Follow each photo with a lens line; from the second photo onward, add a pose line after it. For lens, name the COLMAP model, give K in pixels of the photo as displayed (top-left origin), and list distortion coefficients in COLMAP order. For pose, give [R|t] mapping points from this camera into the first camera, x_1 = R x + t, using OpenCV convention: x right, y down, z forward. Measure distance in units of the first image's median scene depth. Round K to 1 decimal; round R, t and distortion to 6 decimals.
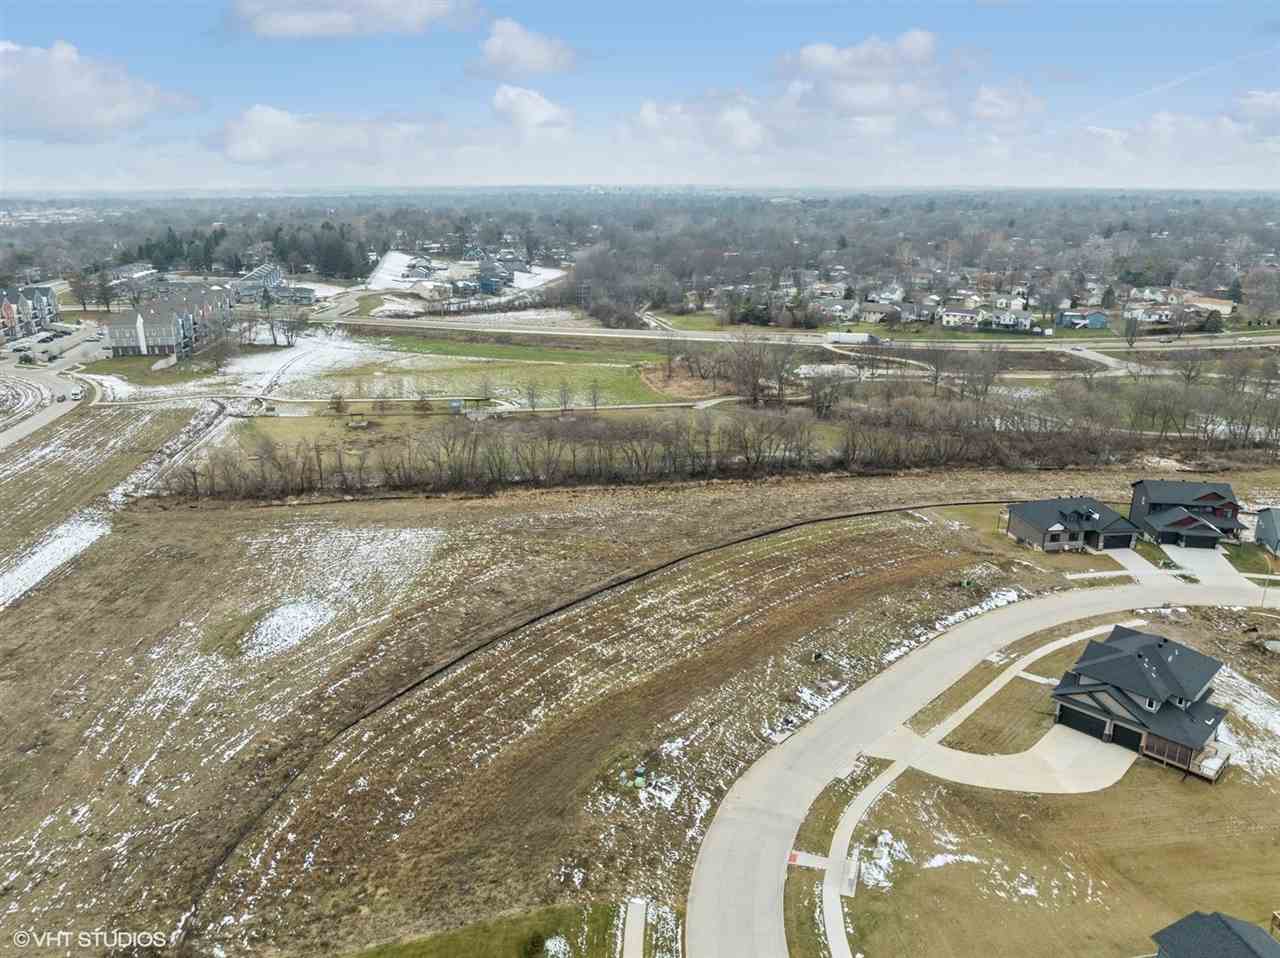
lens RADIAL K [[927.9, 0, 645.6], [0, 927.9, 476.1], [0, 0, 1]] dist [-0.027241, -0.021422]
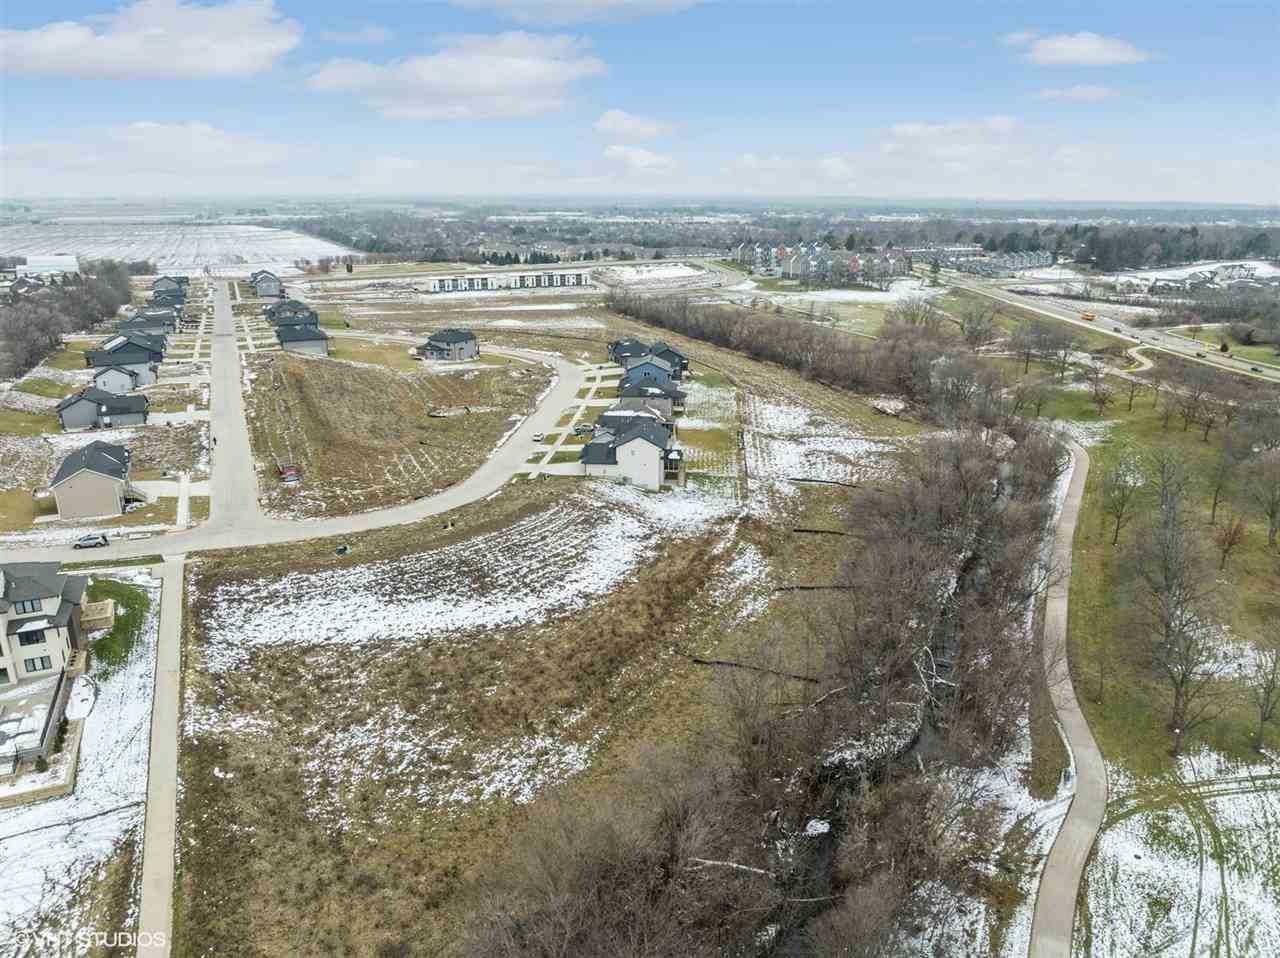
lens RADIAL K [[920.5, 0, 645.0], [0, 920.5, 478.2], [0, 0, 1]] dist [-0.043124, 0.010617]
pose [[0.254275, 0.288651, -0.923052, 3.014479], [-0.296879, 0.931638, 0.209554, -0.149848], [0.920439, 0.220750, 0.322587, 0.615993]]
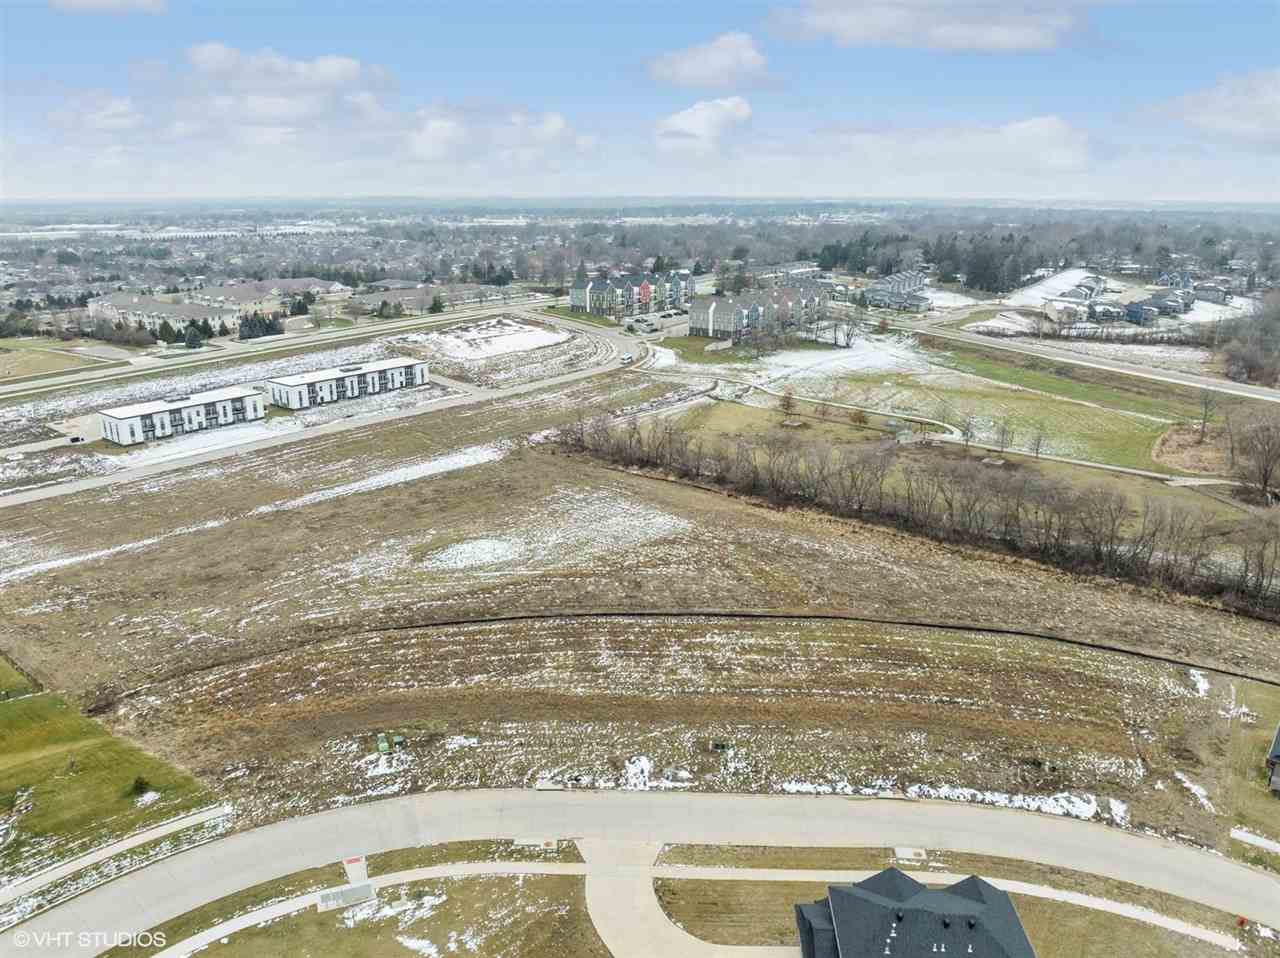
lens RADIAL K [[920.5, 0, 645.0], [0, 920.5, 478.2], [0, 0, 1]] dist [-0.043124, 0.010617]
pose [[0.682160, 0.219909, -0.697351, 0.662202], [-0.224471, 0.970633, 0.086508, -0.101782], [0.695896, 0.097522, 0.711490, 0.318508]]
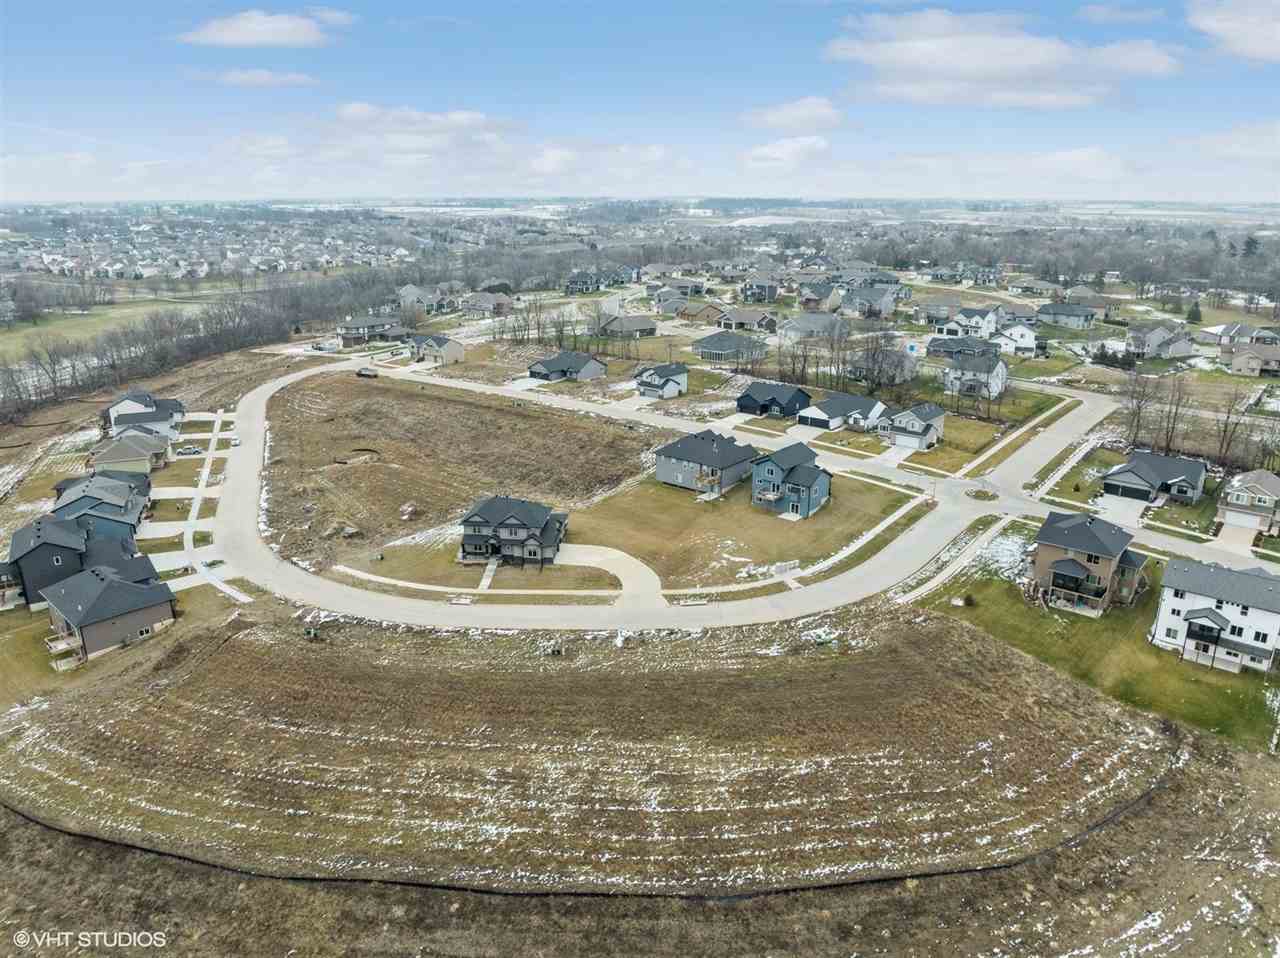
lens RADIAL K [[885.6, 0, 636.7], [0, 885.6, 479.5], [0, 0, 1]] dist [-0.034145, 0.001447]
pose [[-0.645874, -0.233230, 0.726946, -0.535554], [0.233110, 0.846472, 0.478691, -0.413256], [-0.726984, 0.478632, -0.492346, 1.302745]]
